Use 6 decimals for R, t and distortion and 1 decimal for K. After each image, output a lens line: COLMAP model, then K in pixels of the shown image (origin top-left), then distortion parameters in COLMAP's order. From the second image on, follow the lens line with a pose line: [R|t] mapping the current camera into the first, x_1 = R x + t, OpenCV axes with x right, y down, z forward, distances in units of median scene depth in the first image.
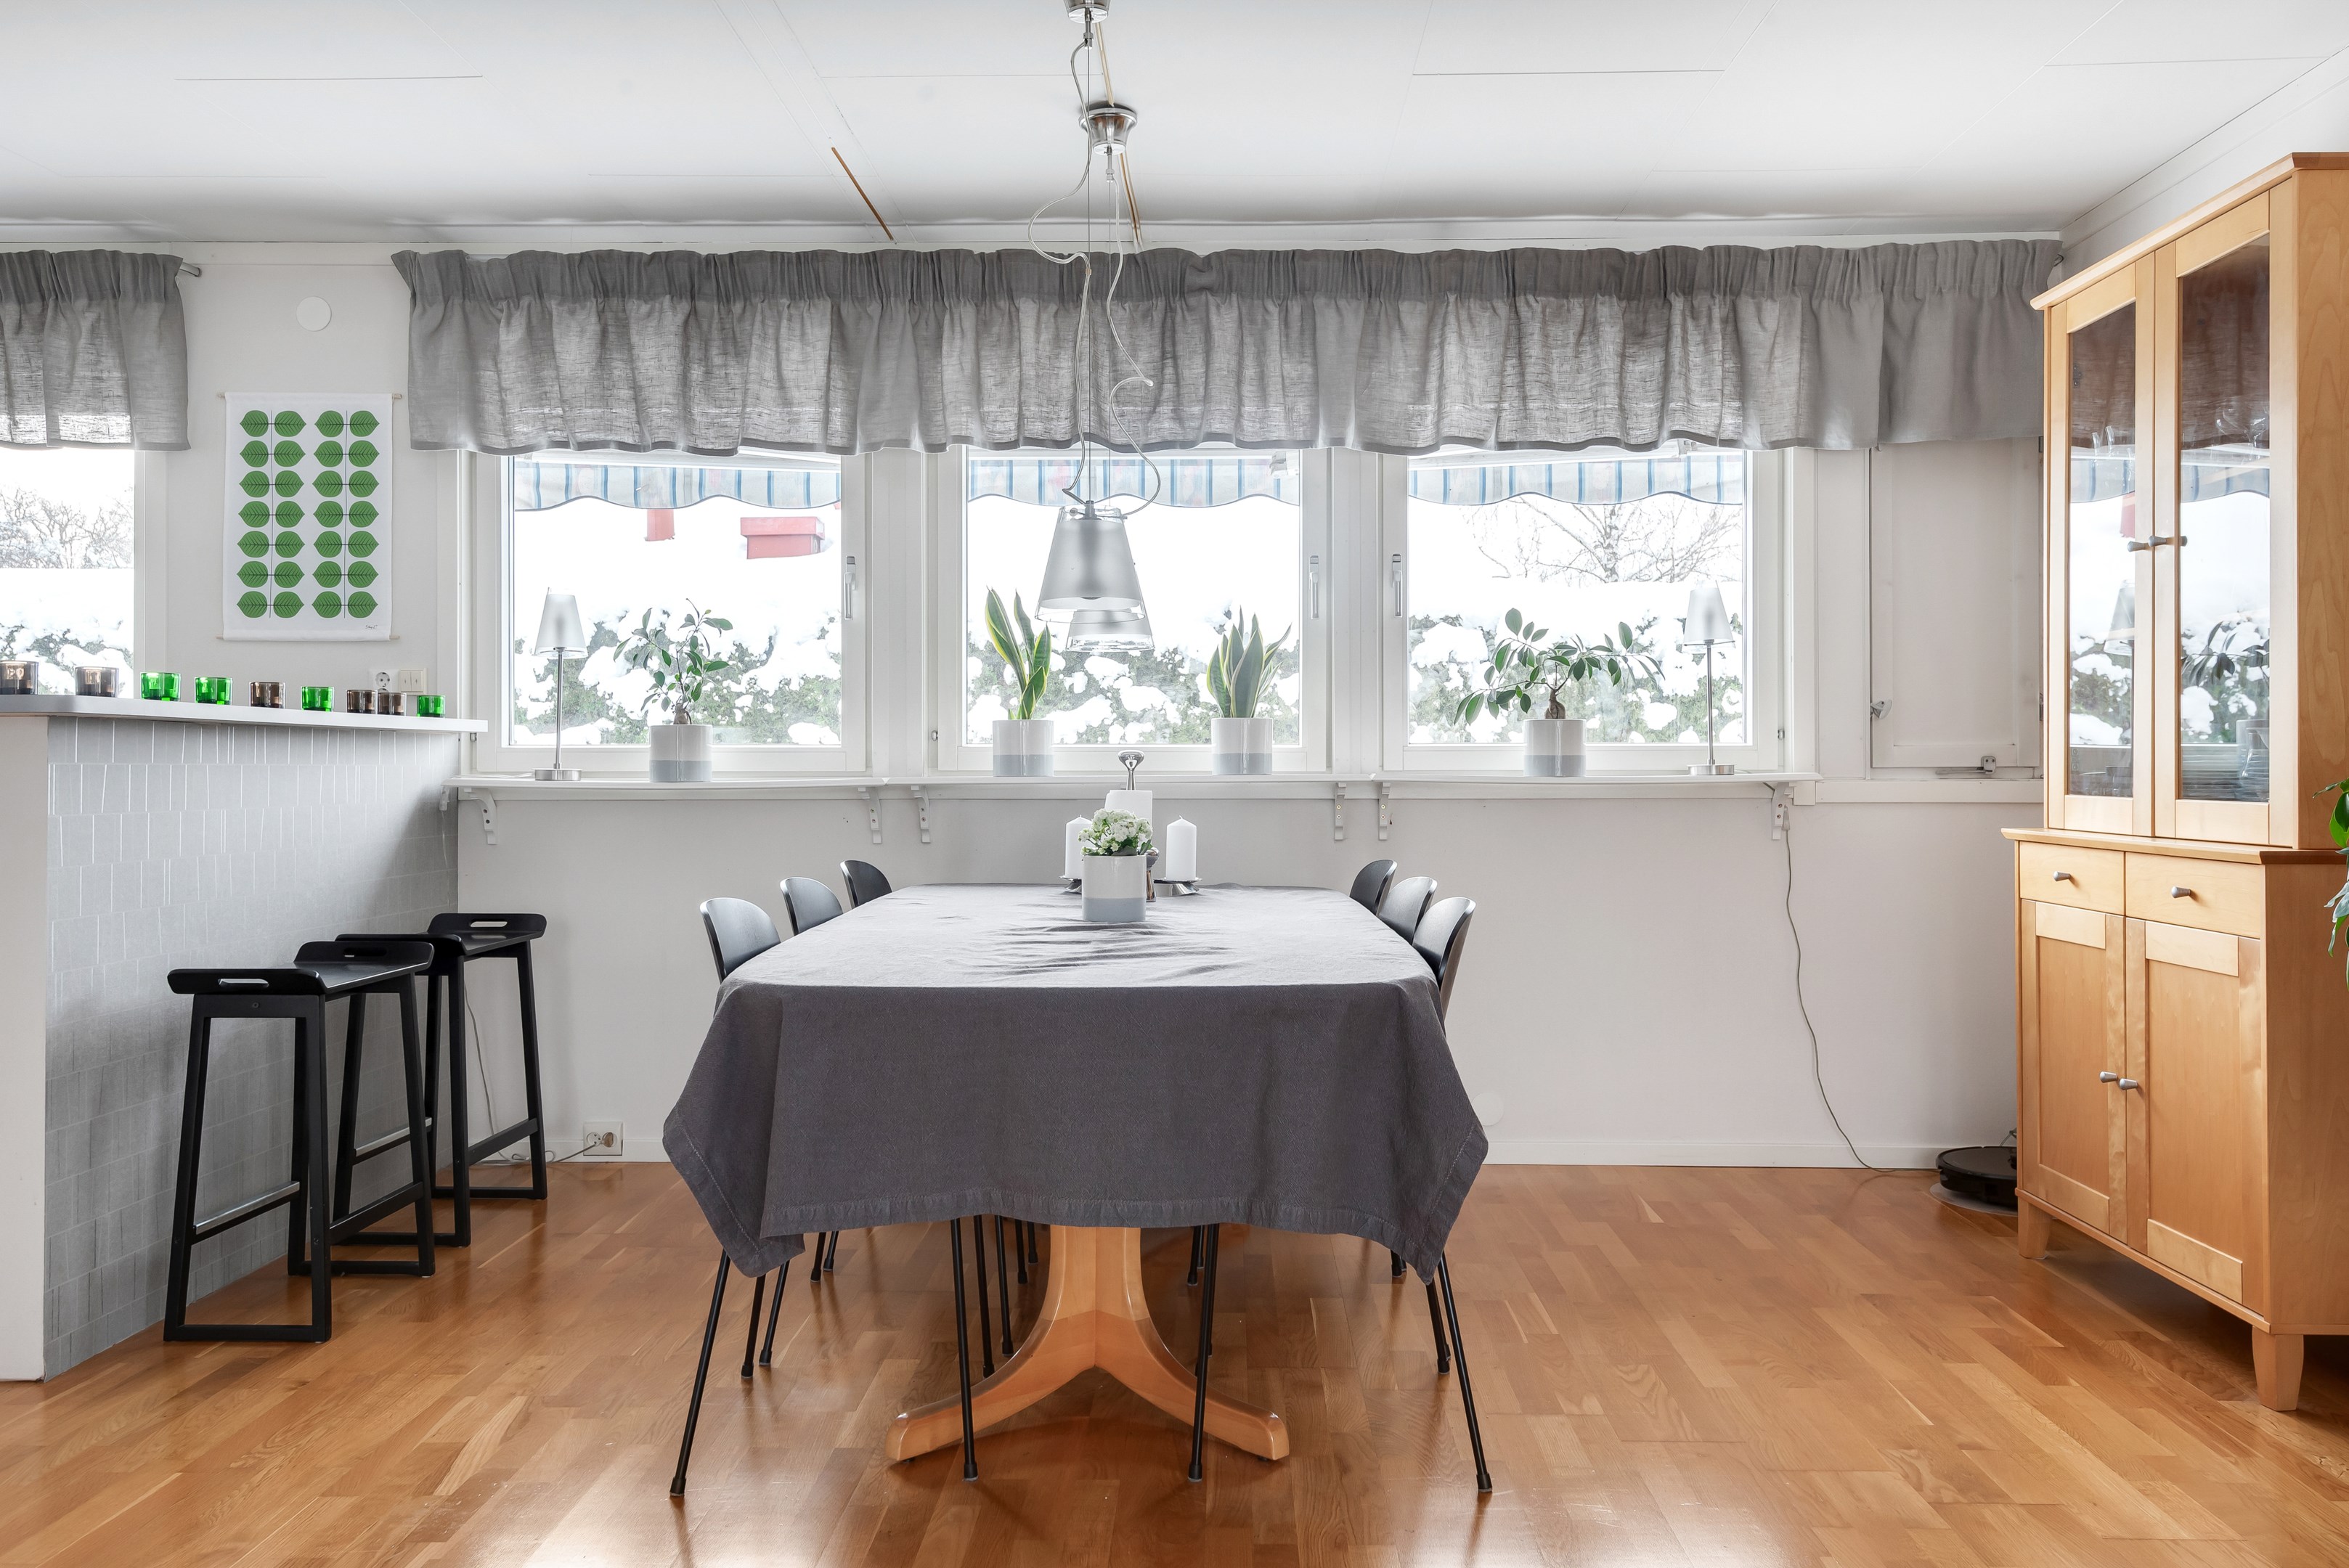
lens RADIAL K [[1801.8, 0, 1170.1], [0, 1801.8, 770.9], [0, 0, 1]] dist [0.032637, -0.022468]
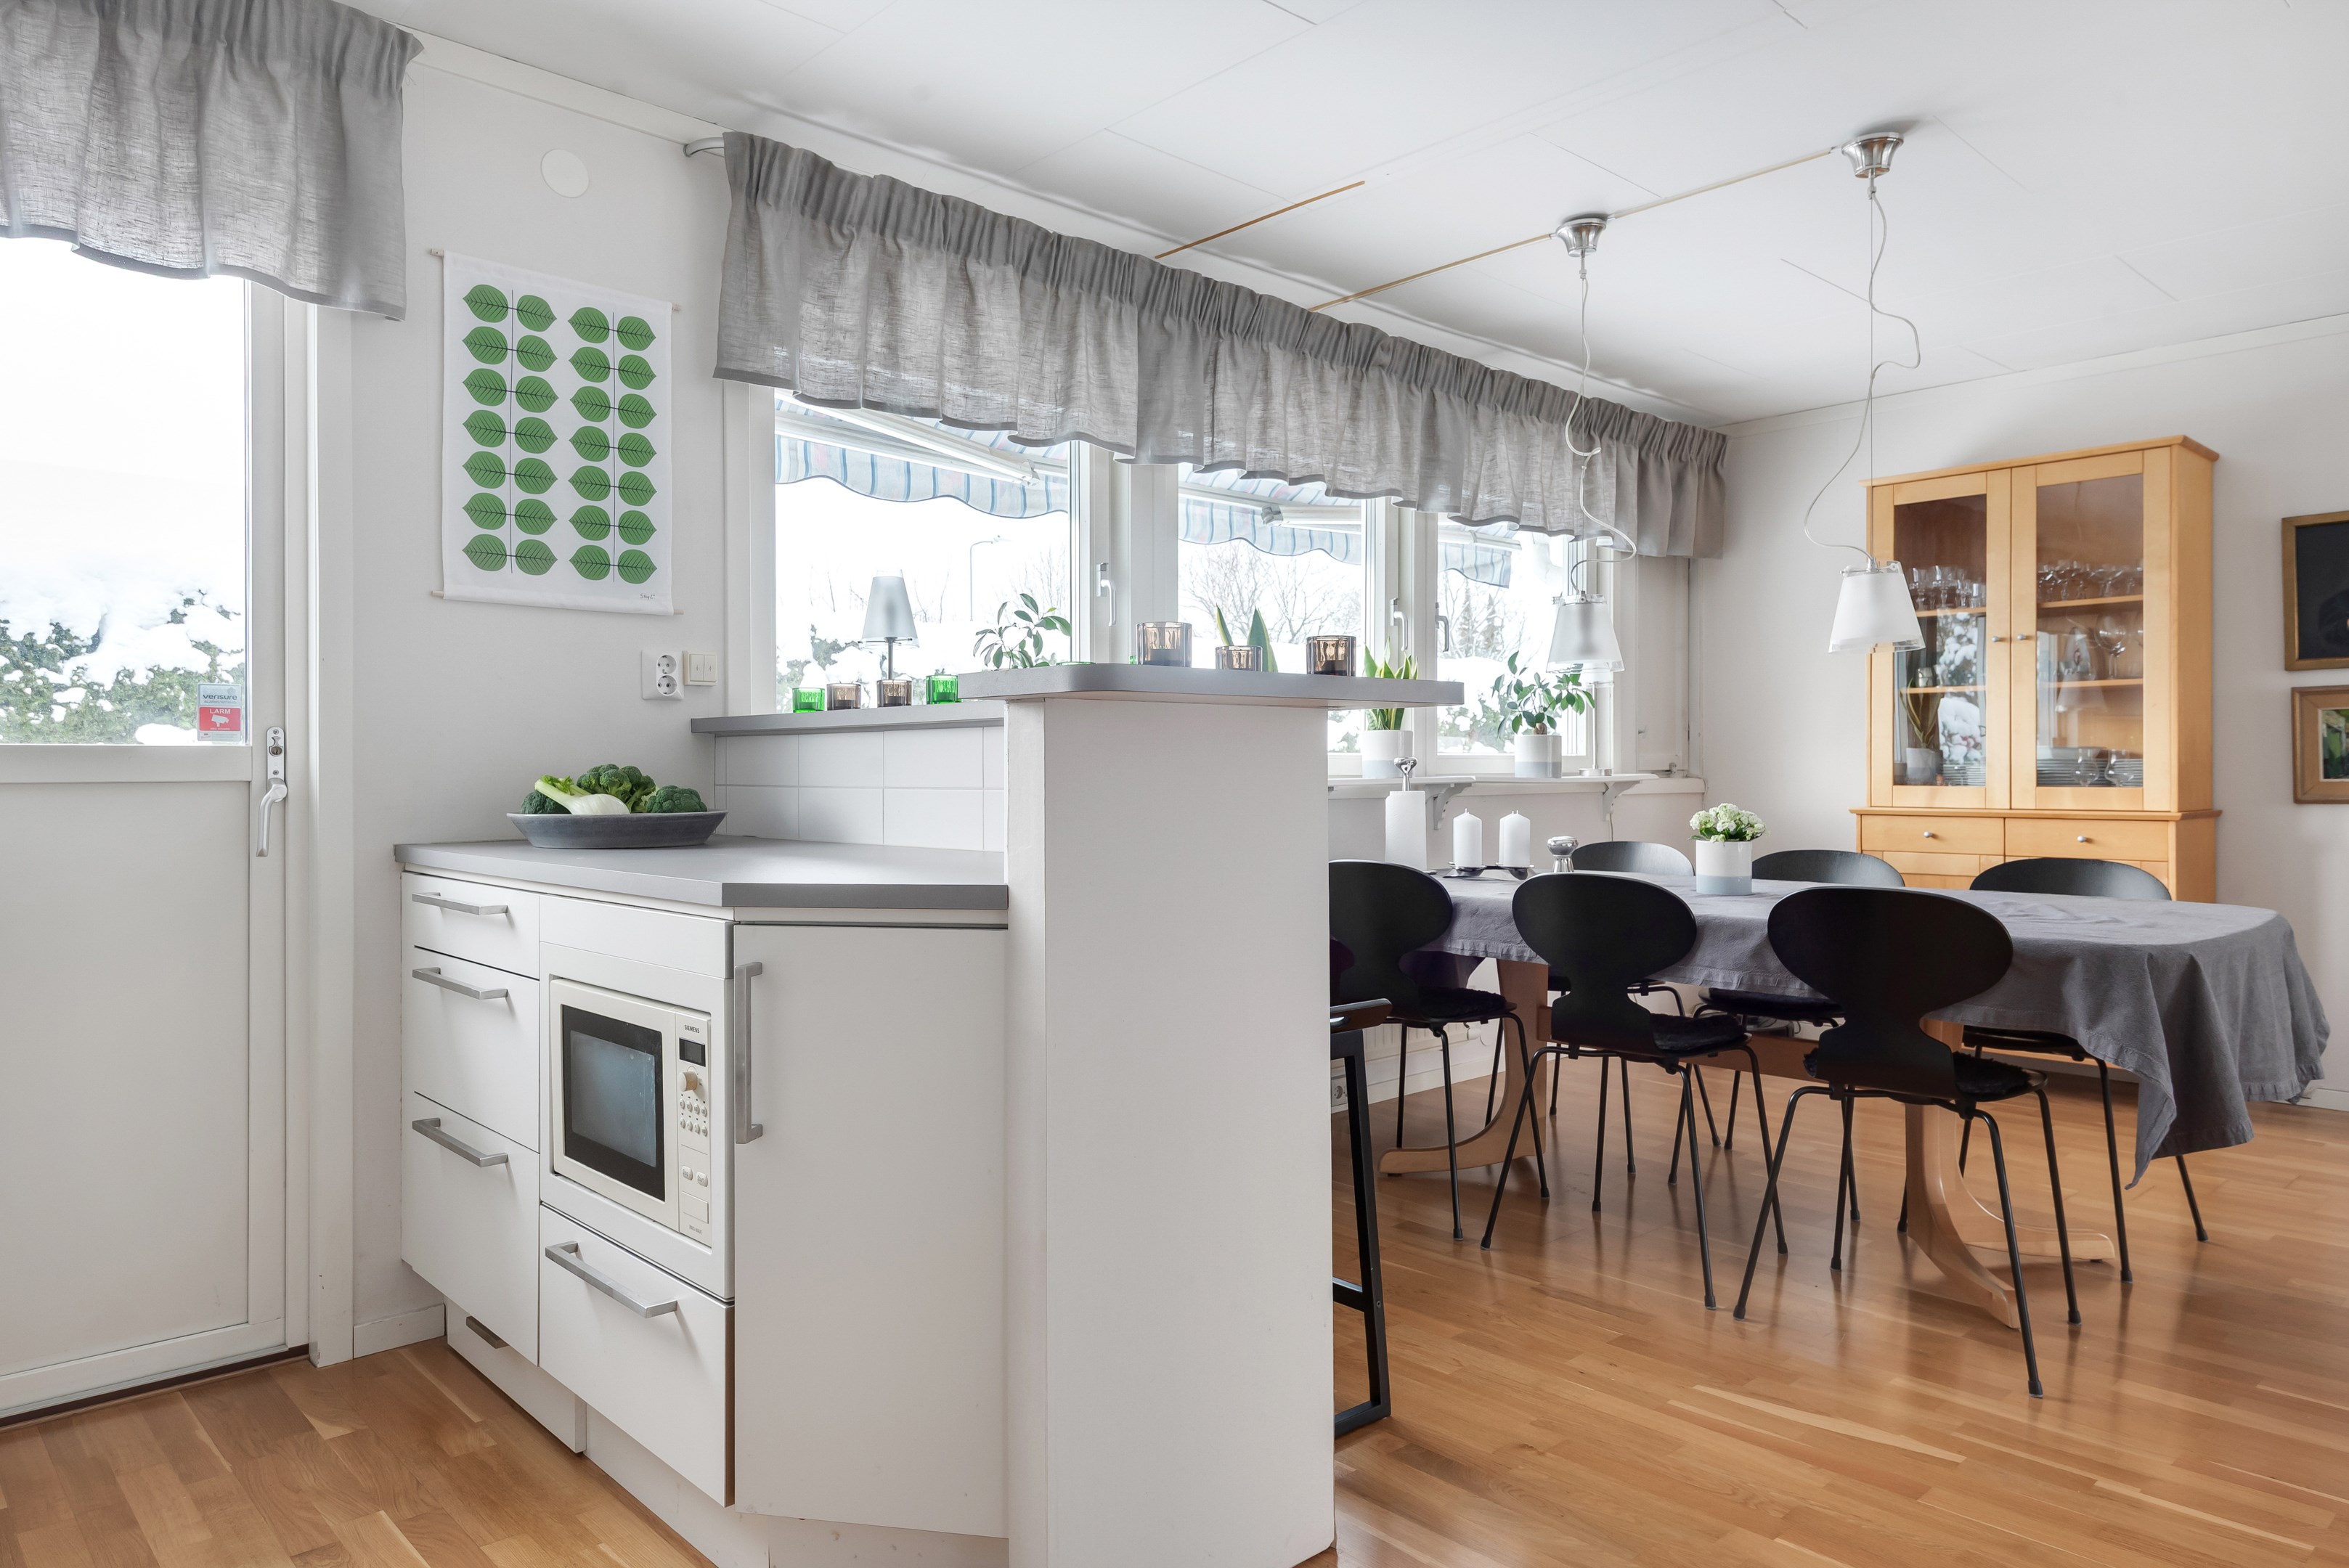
lens RADIAL K [[1499.9, 0, 1196.3], [0, 1499.9, 772.2], [0, 0, 1]] dist [0.027820, -0.014530]
pose [[0.715292, -0.003755, 0.698815, -0.724474], [0.006975, 0.999974, -0.001766, -0.000793], [-0.698790, 0.006138, 0.715300, 0.370742]]
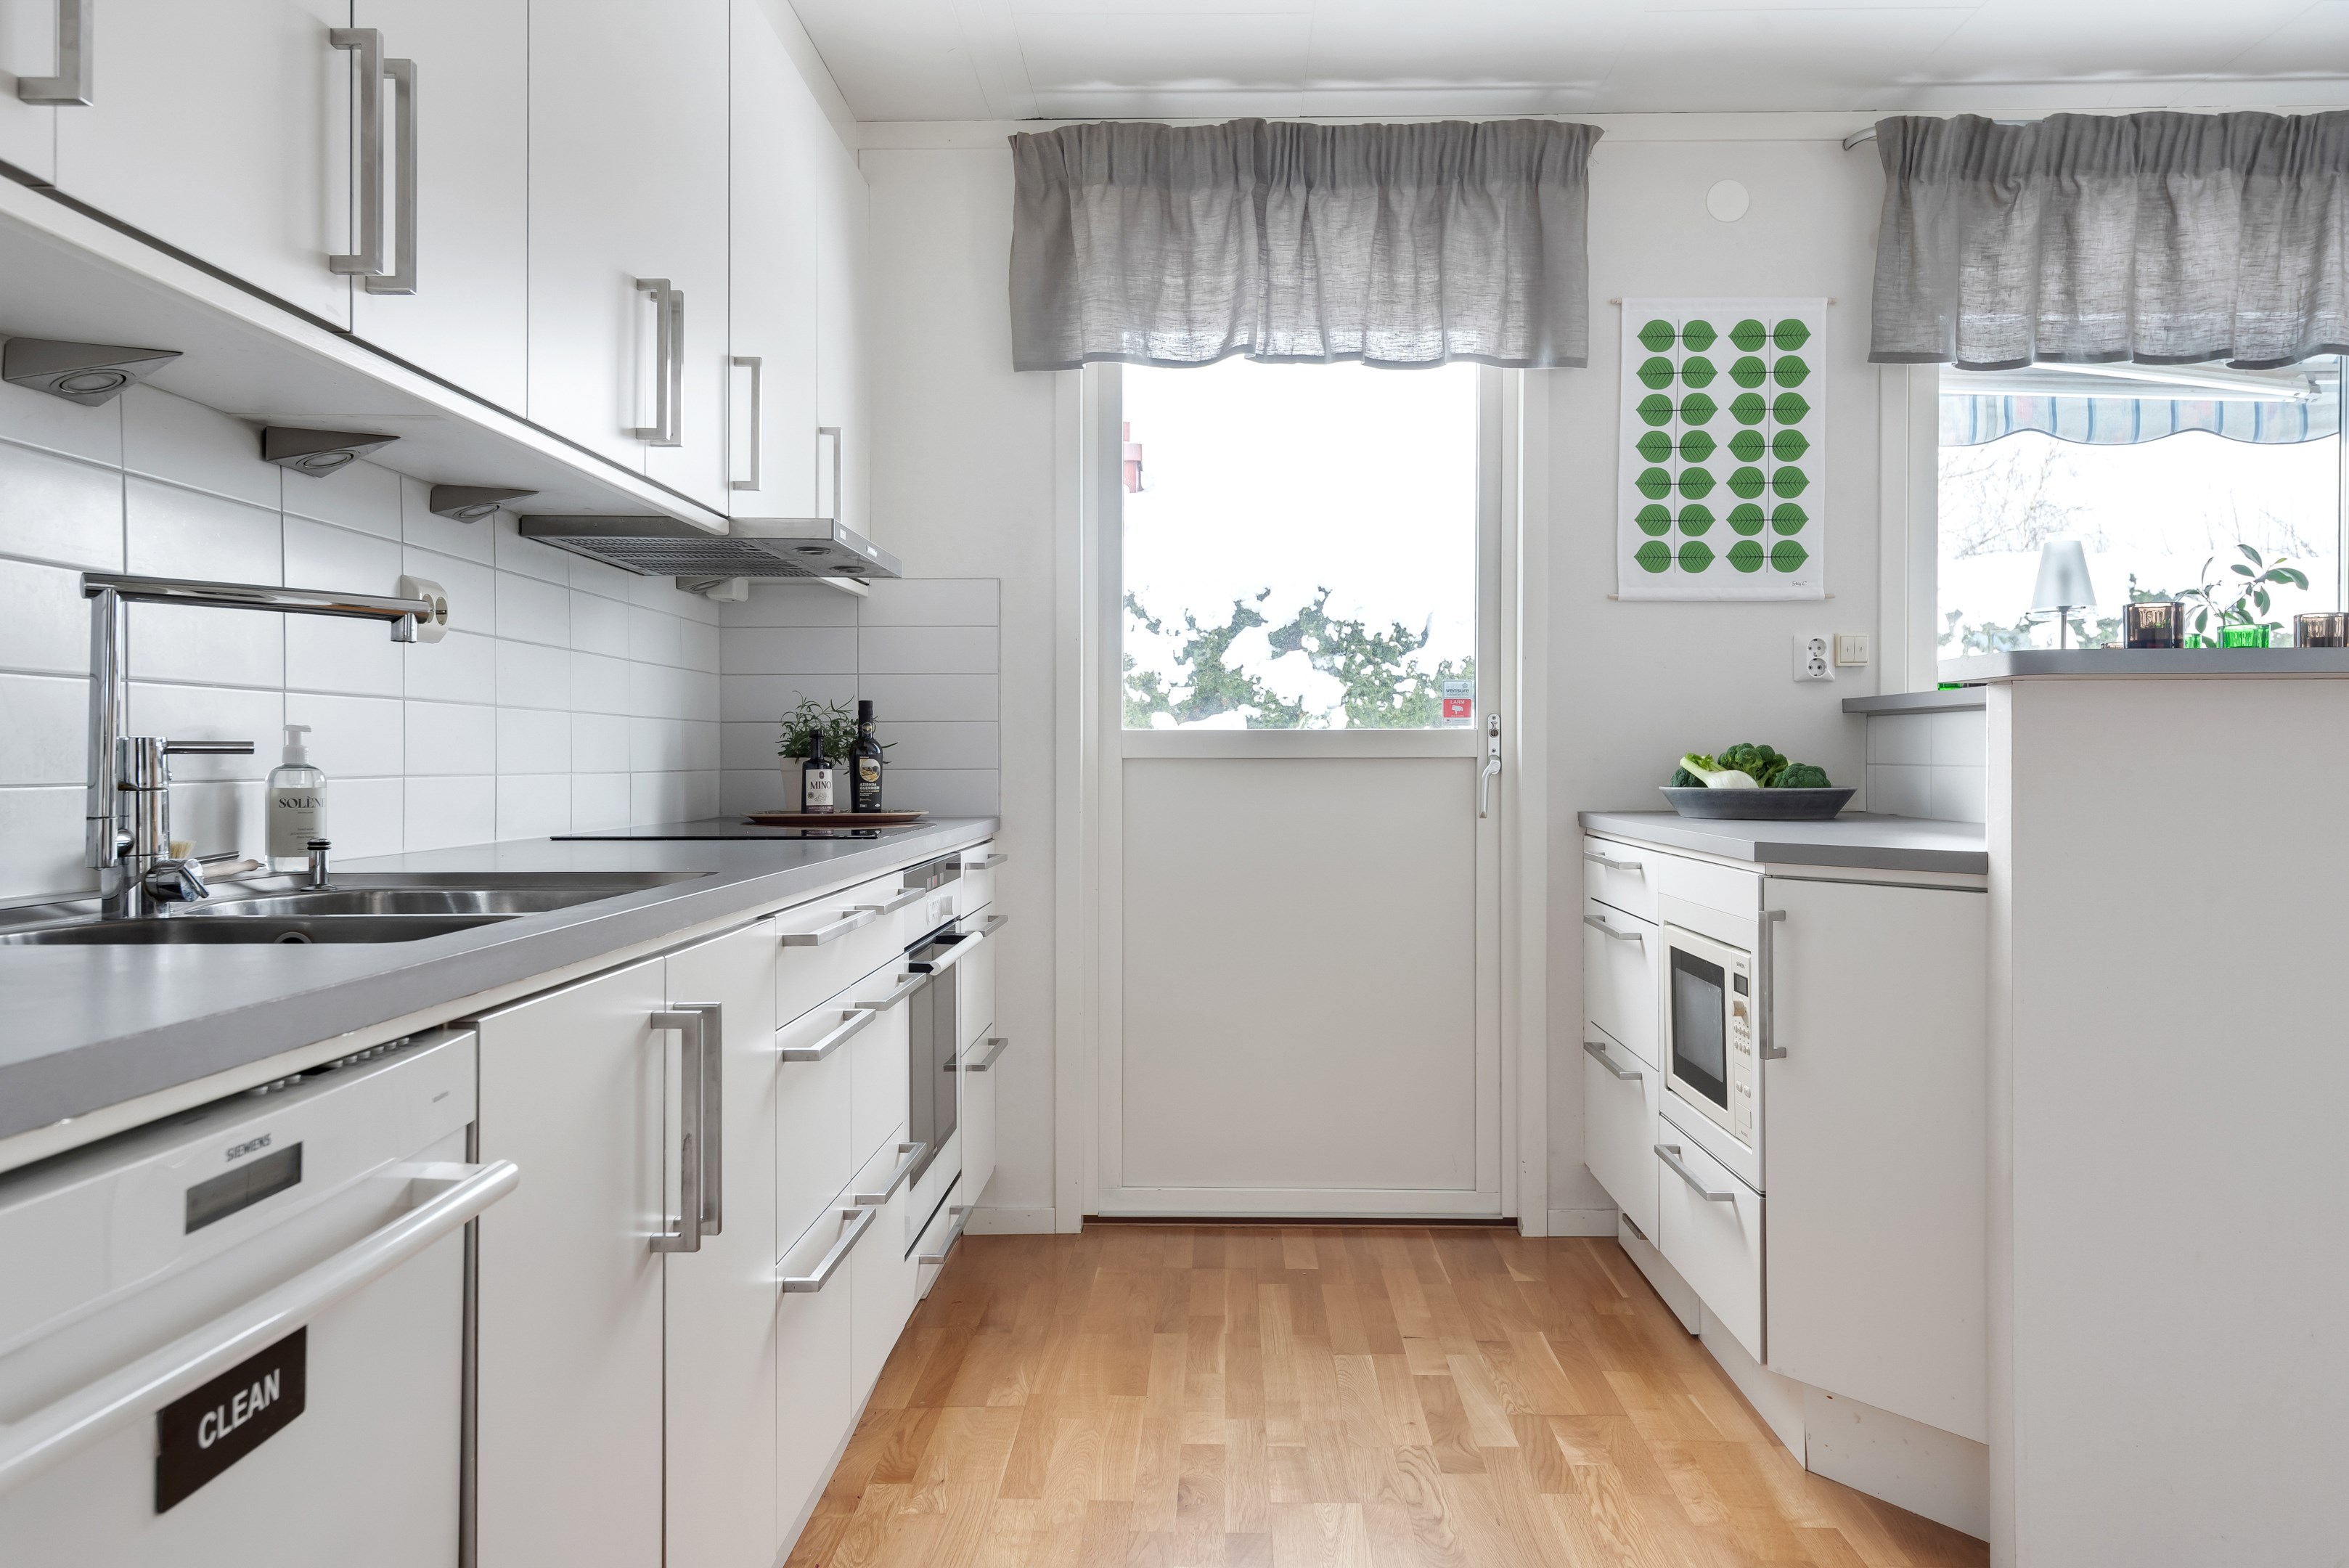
lens RADIAL K [[1802.0, 0, 1194.7], [0, 1802.0, 775.1], [0, 0, 1]] dist [0.032637, -0.022468]
pose [[0.999998, -0.002143, -0.000487, -0.713420], [0.002146, 0.999979, 0.006093, 0.001800], [0.000474, -0.006094, 0.999981, 0.180733]]
